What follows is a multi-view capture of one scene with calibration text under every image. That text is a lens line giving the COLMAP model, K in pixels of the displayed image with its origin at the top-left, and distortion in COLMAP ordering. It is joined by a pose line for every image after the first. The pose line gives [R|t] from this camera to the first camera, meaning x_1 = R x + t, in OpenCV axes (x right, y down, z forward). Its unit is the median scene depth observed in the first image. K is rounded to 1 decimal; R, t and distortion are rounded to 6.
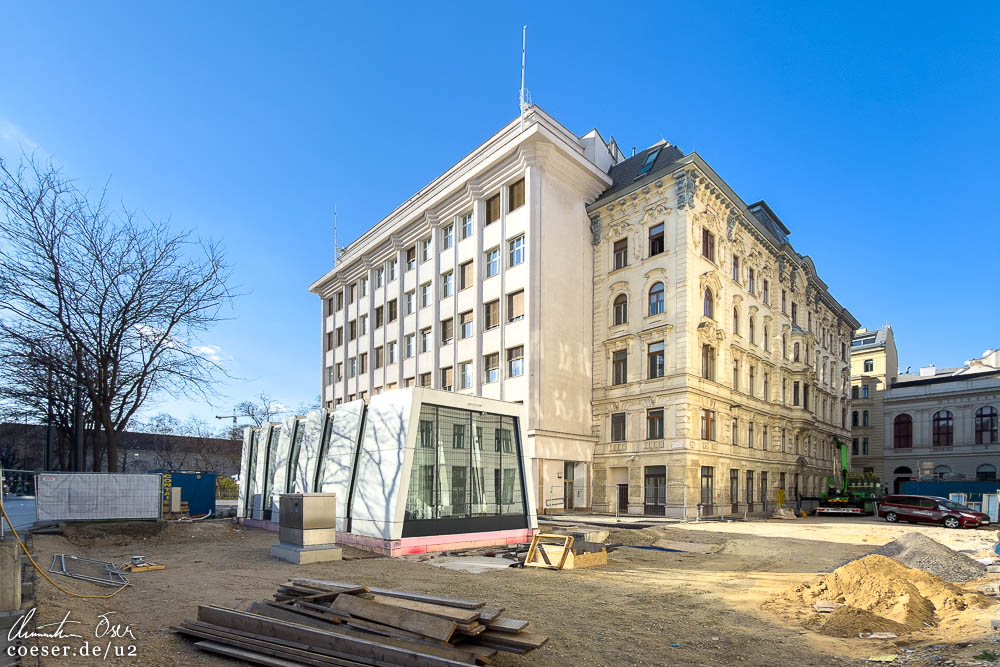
lens RADIAL K [[405.7, 0, 441.4], [0, 405.7, 402.5], [0, 0, 1]] dist [-0.000972, 0.000141]
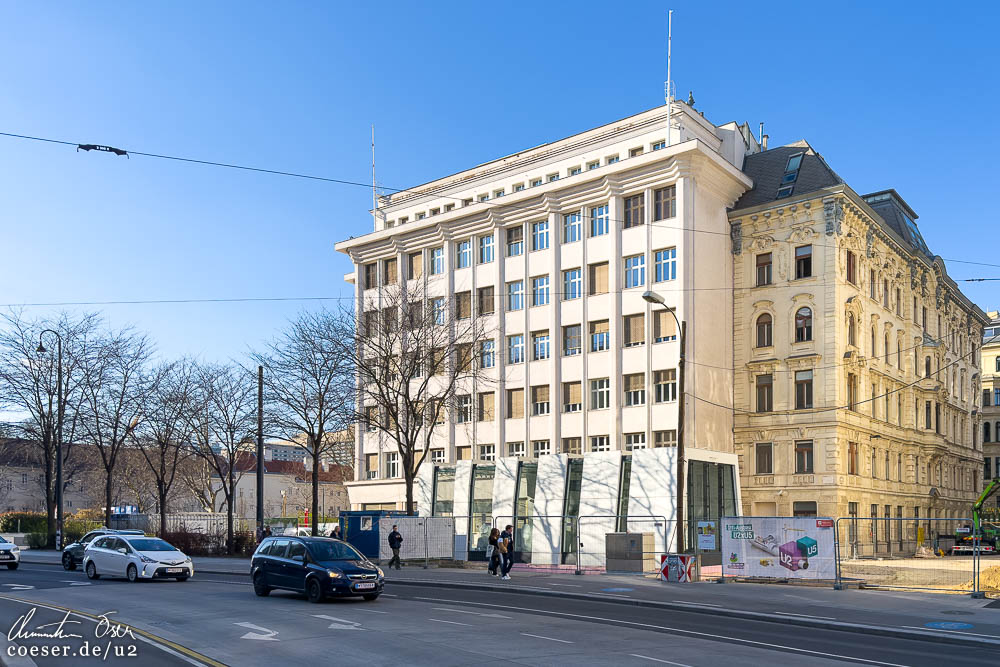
lens RADIAL K [[691.2, 0, 500.0], [0, 691.2, 333.5], [0, 0, 1]] dist [0.091223, -0.071527]
pose [[0.980387, 0.043029, 0.192327, -0.452705], [-0.032607, 0.997840, -0.057032, -0.107311], [-0.194366, 0.049642, 0.979672, -0.445459]]
